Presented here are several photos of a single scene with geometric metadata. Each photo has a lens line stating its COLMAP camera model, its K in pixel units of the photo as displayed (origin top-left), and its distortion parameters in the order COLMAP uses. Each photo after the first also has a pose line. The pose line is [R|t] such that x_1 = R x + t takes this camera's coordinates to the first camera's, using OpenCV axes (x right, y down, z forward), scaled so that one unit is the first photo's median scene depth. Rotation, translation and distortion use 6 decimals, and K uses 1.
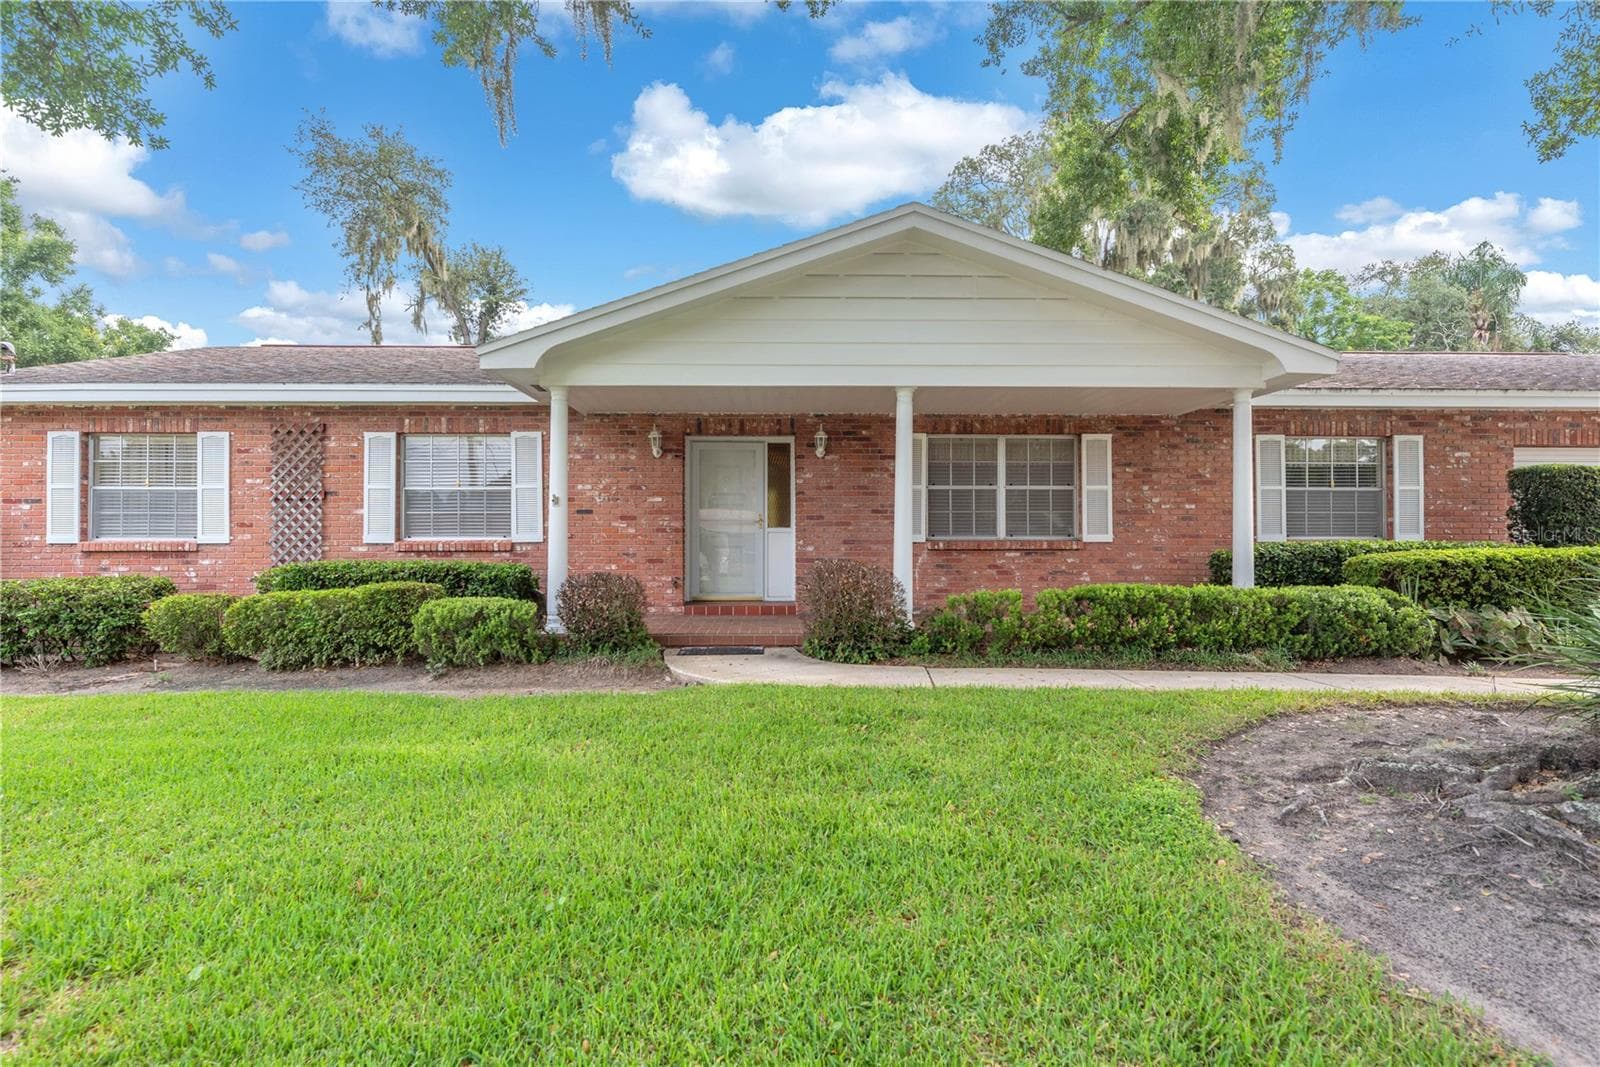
lens RADIAL K [[813.8, 0, 800.0], [0, 813.8, 533.5], [0, 0, 1]] dist [0.000220, -0.000285]
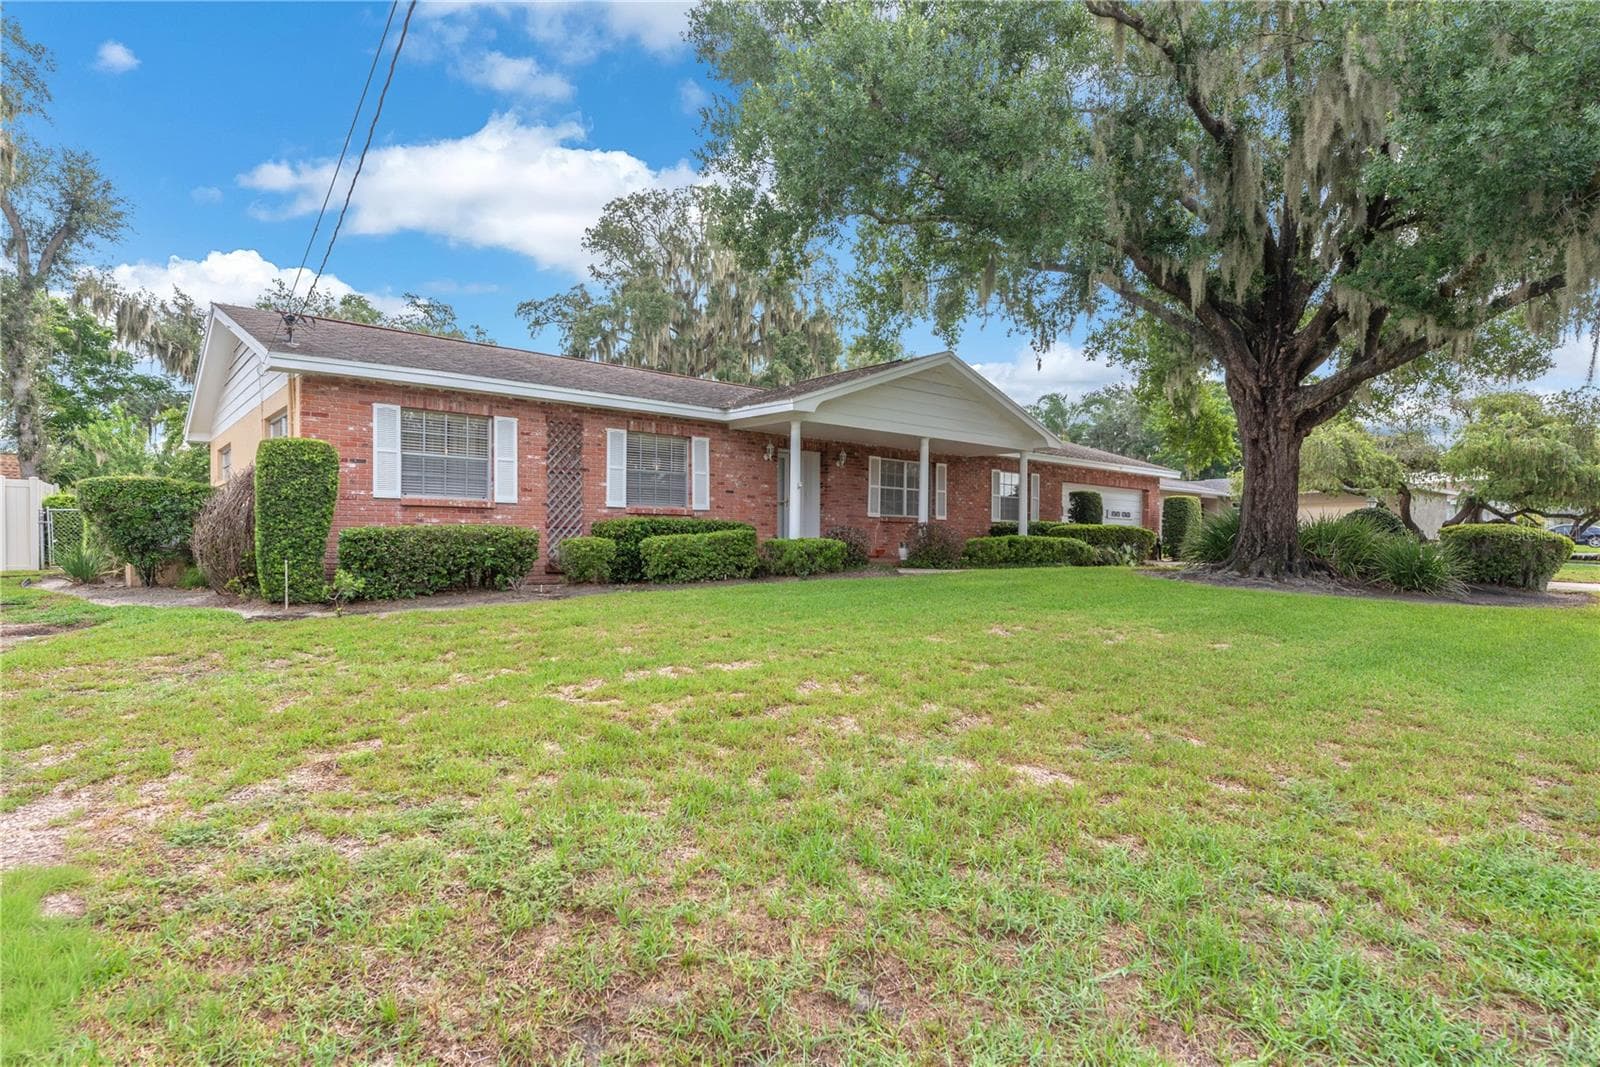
lens RADIAL K [[813.8, 0, 800.0], [0, 813.8, 533.5], [0, 0, 1]] dist [0.000220, -0.000285]
pose [[0.777105, 0.013954, 0.629217, -1.168112], [-0.021678, 0.999754, 0.004603, 0.044871], [-0.628998, -0.017217, 0.777216, -0.308648]]
